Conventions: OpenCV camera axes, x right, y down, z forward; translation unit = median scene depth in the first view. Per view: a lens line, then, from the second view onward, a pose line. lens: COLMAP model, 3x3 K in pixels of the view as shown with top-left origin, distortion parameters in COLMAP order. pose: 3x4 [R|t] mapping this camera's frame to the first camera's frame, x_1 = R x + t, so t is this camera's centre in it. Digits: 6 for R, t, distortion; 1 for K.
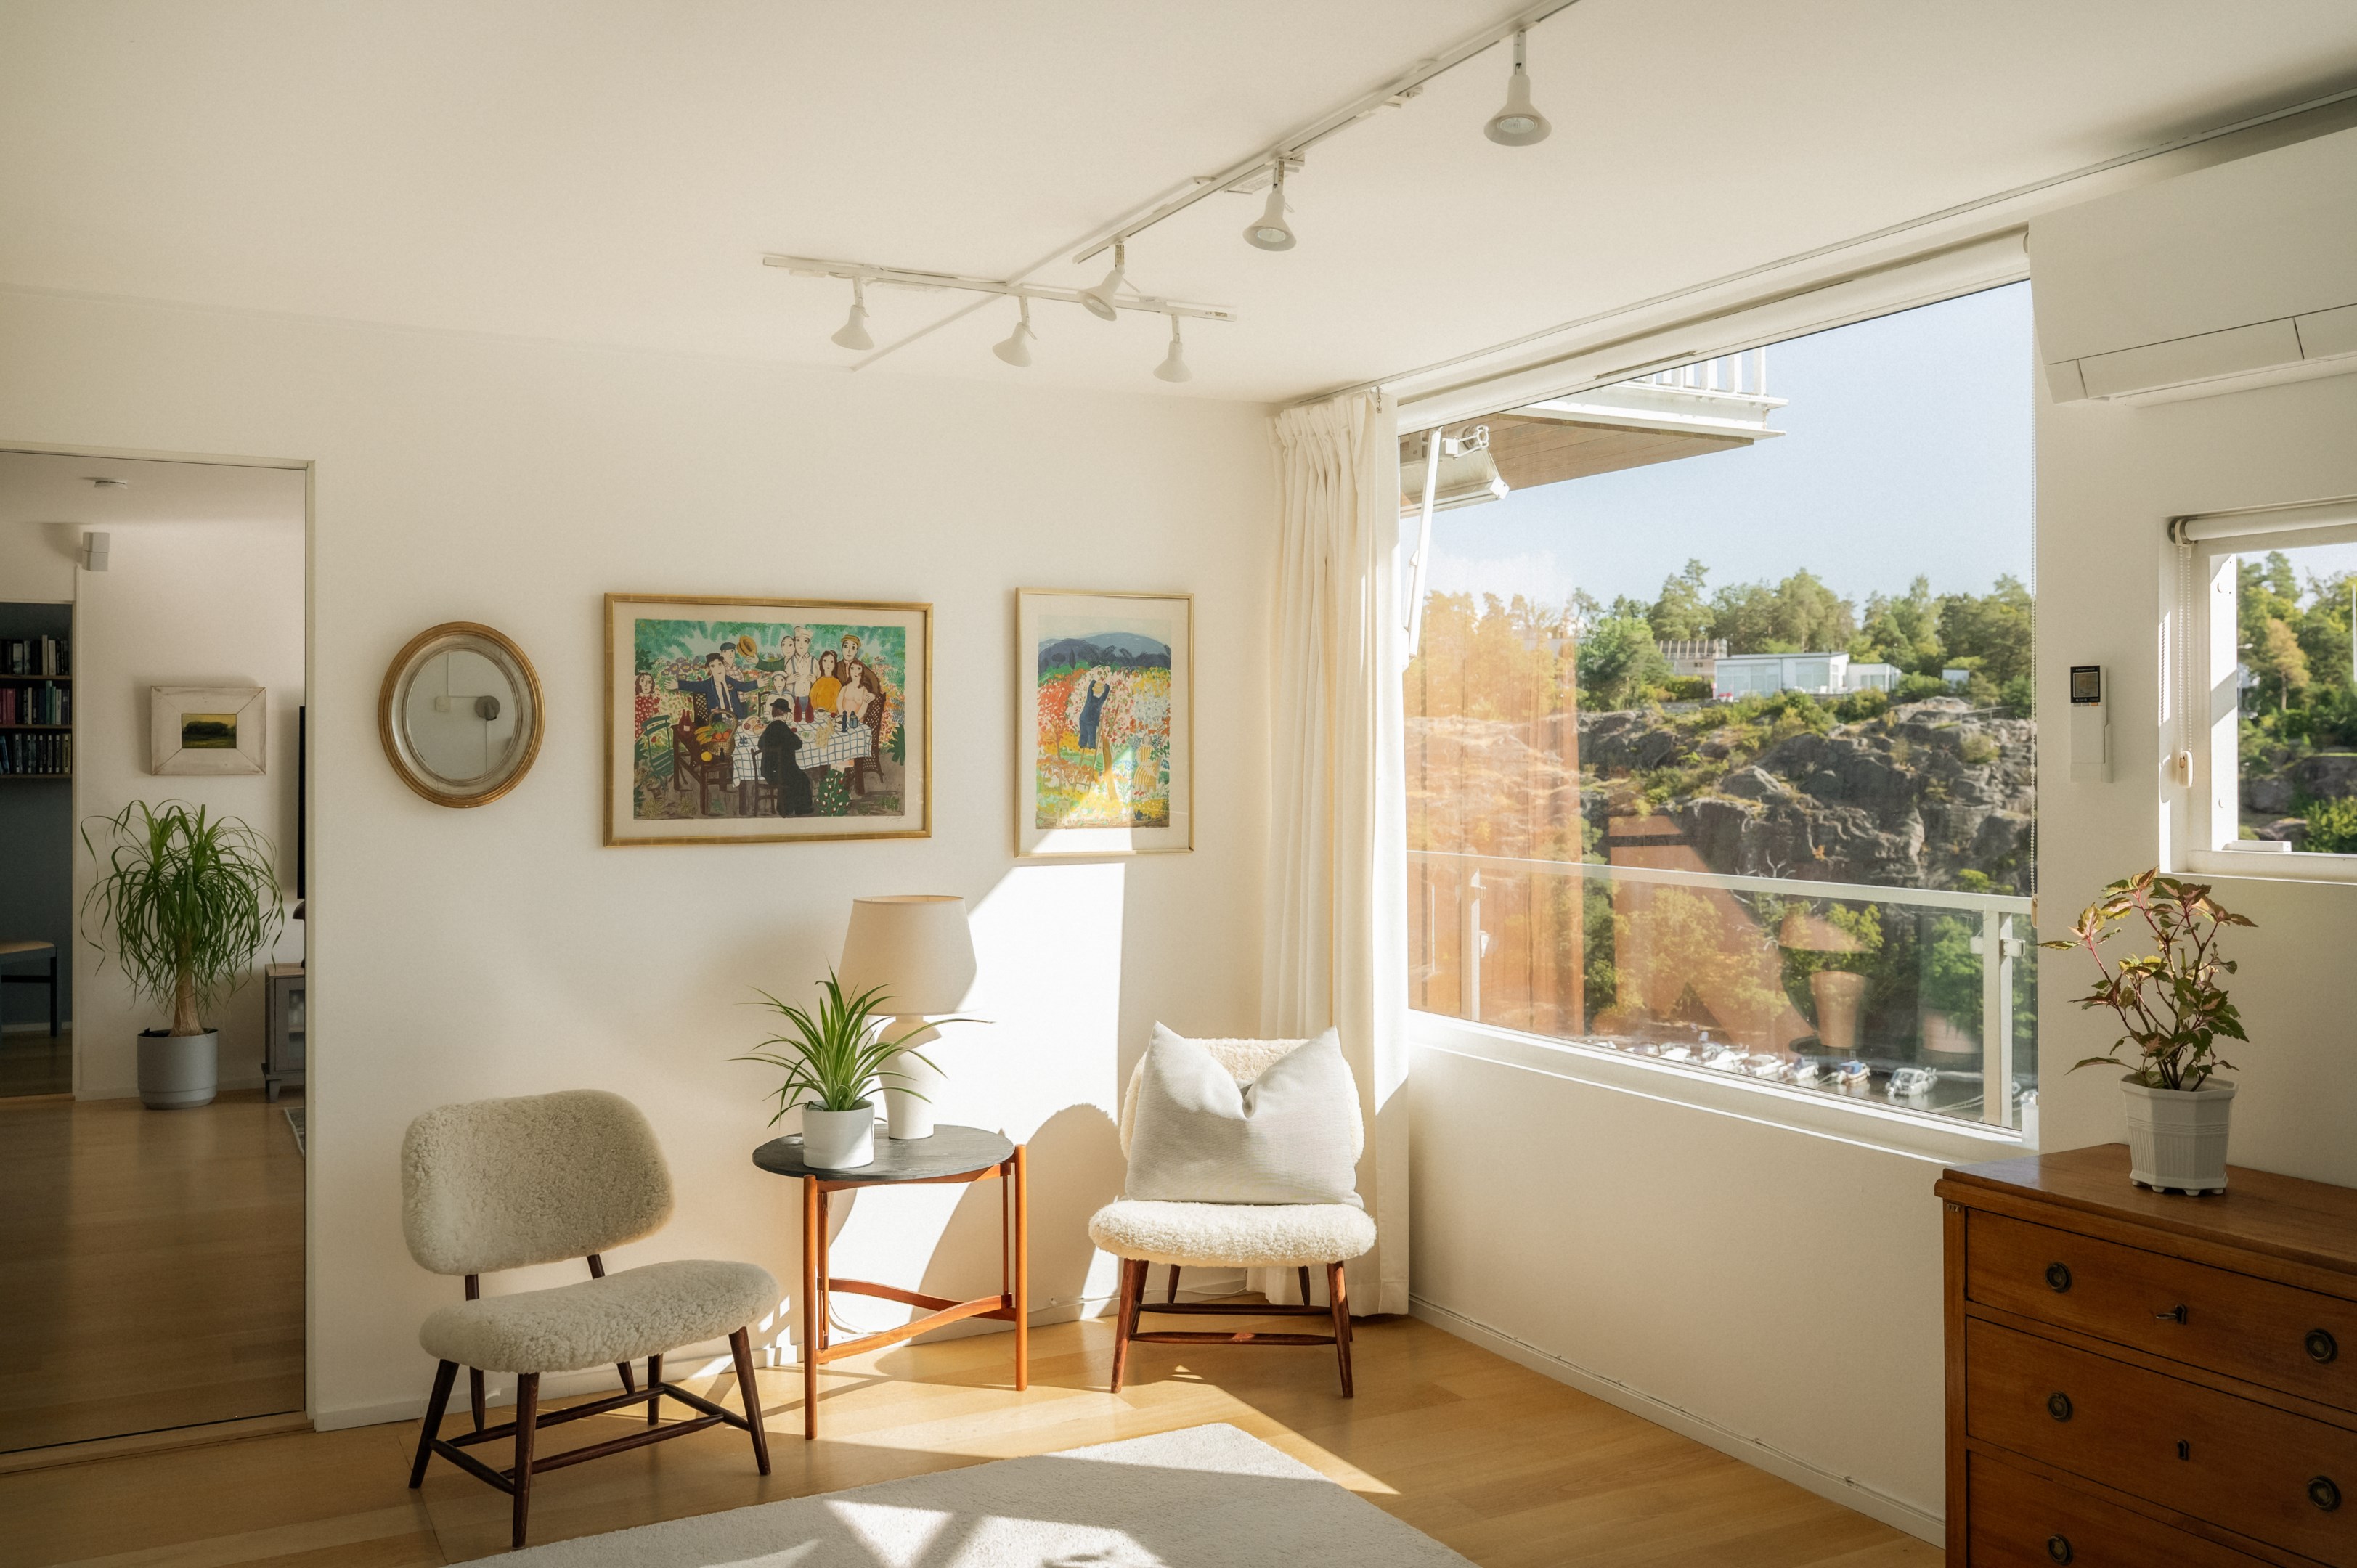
lens RADIAL K [[2035.9, 0, 1176.0], [0, 2035.9, 776.8], [0, 0, 1]] dist [0.005916, -0.002478]
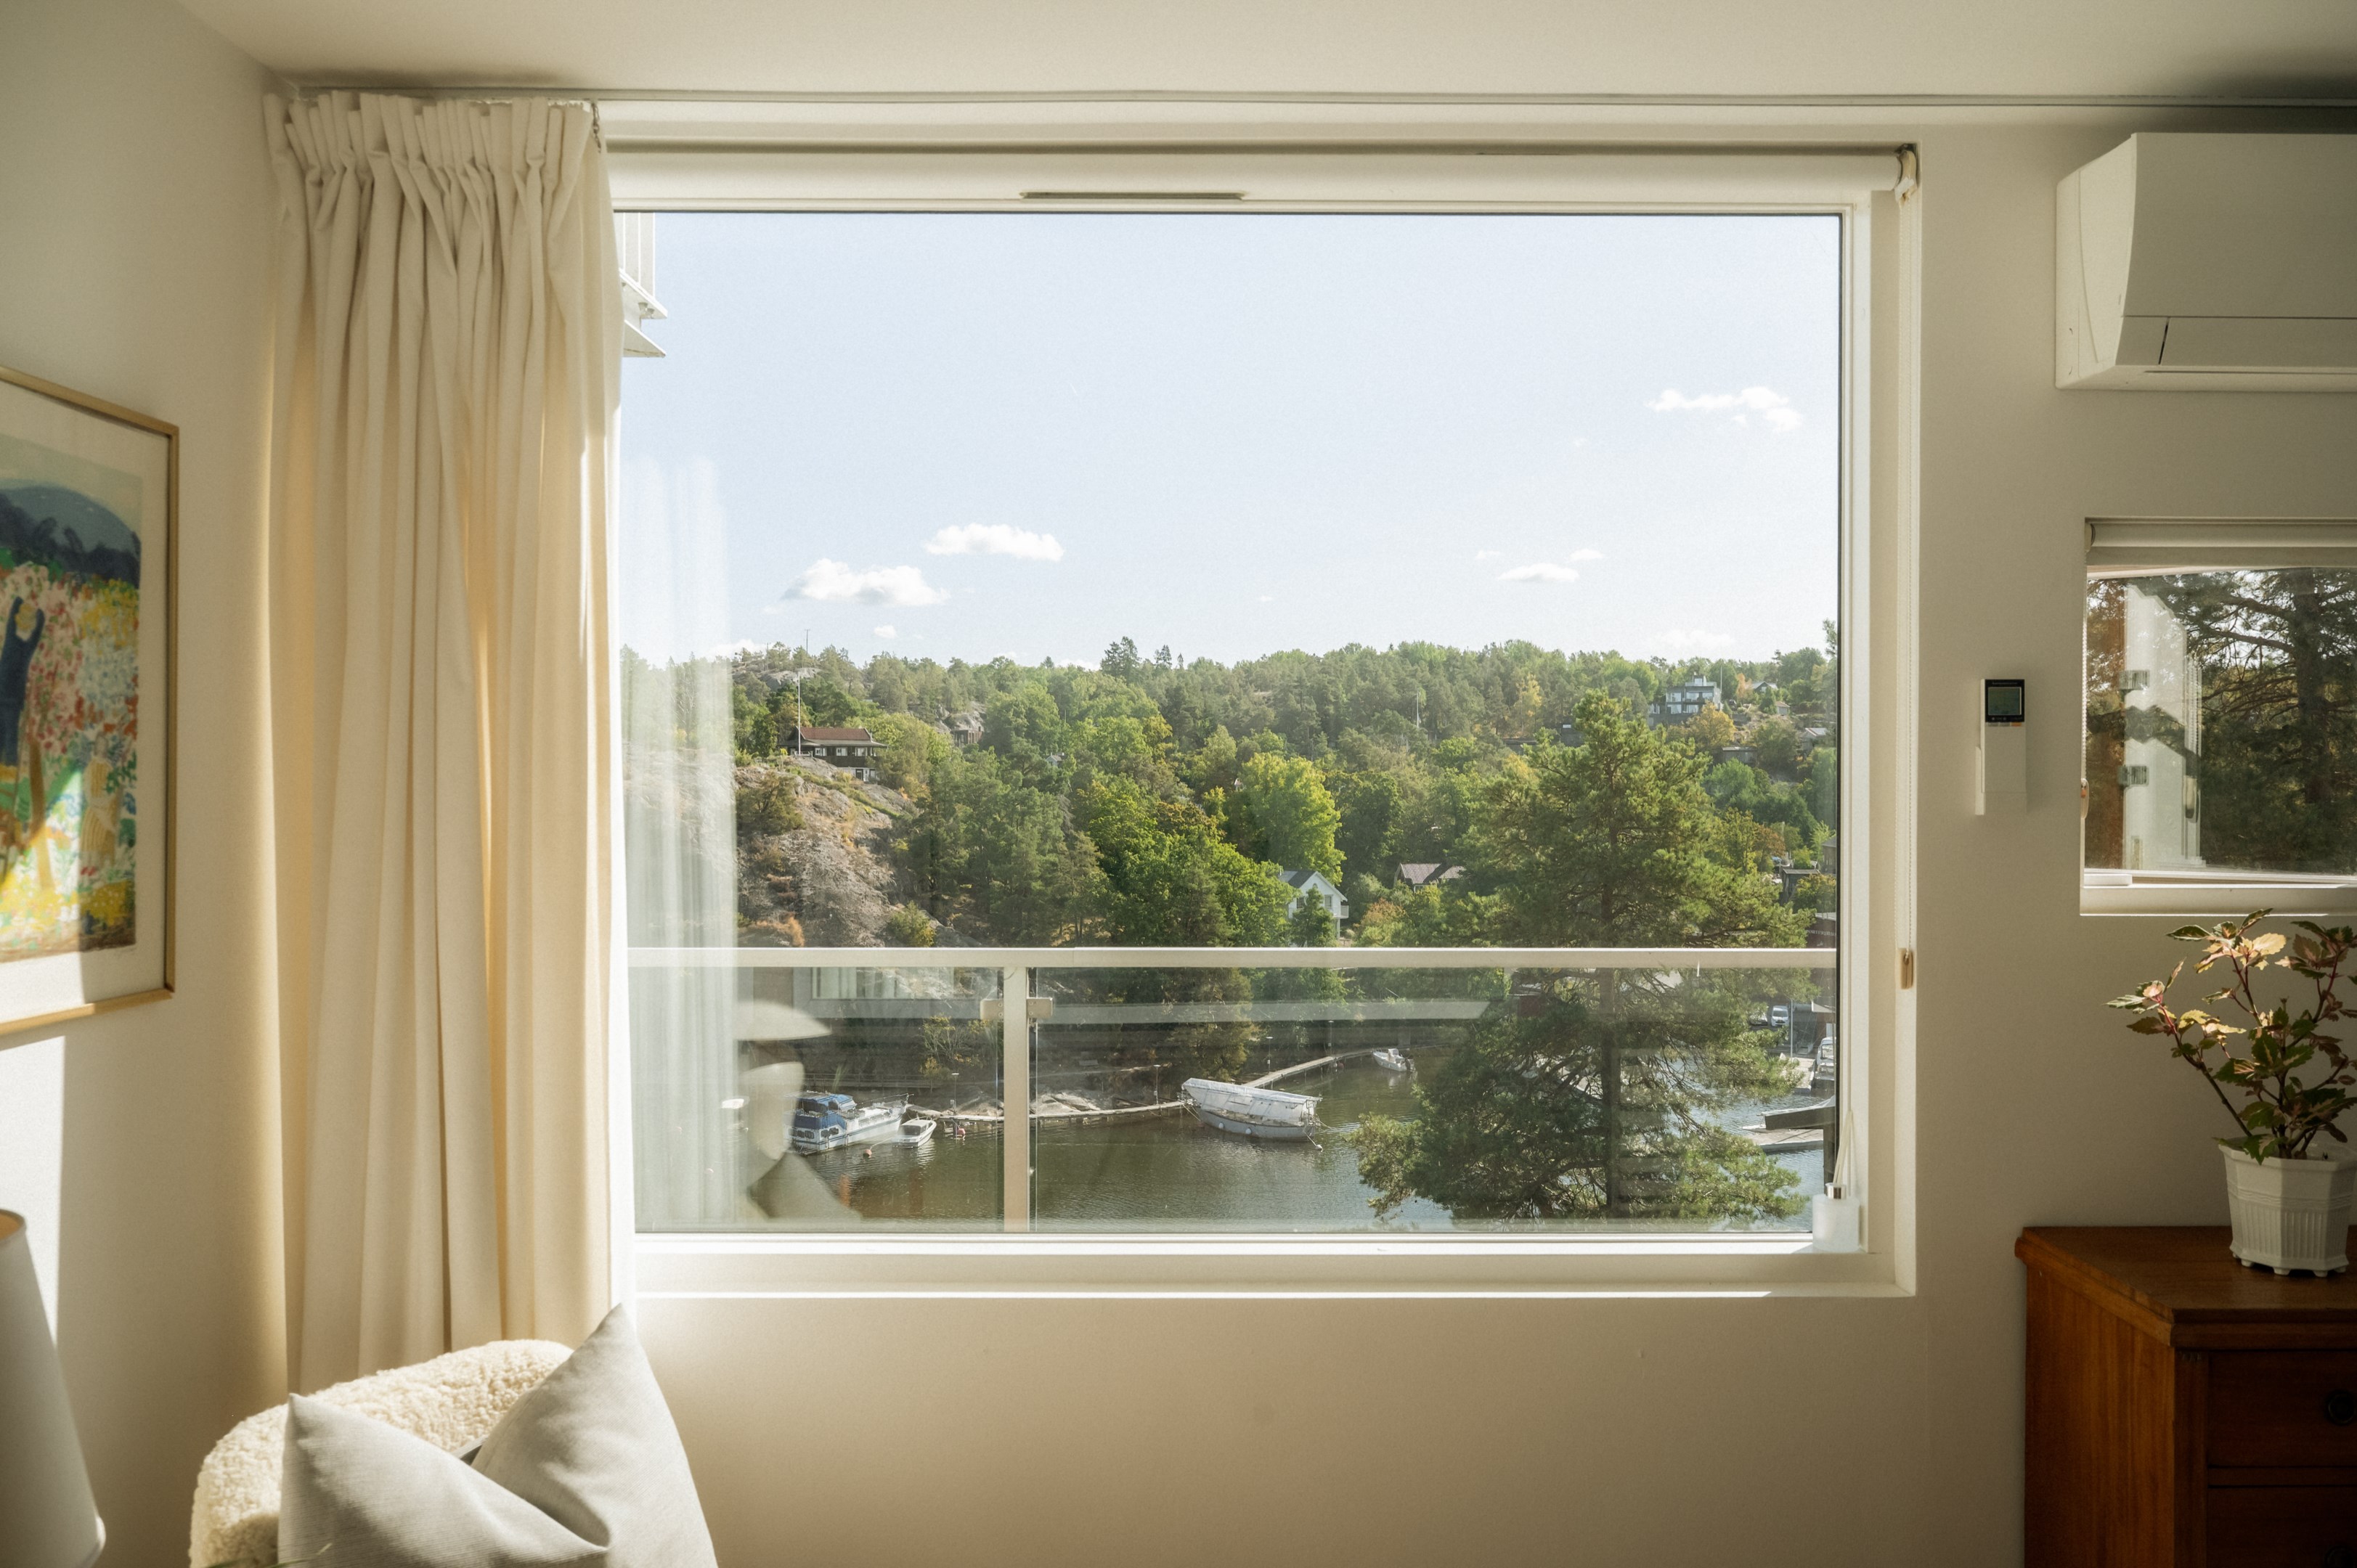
lens RADIAL K [[1880.1, 0, 1140.1], [0, 1880.1, 791.1], [0, 0, 1]] dist [0.022465, 0.003055]
pose [[0.447418, -0.003293, 0.894319, -0.277391], [0.008954, 0.999960, -0.000798, -0.006371], [-0.894280, 0.008365, 0.447430, 0.625661]]
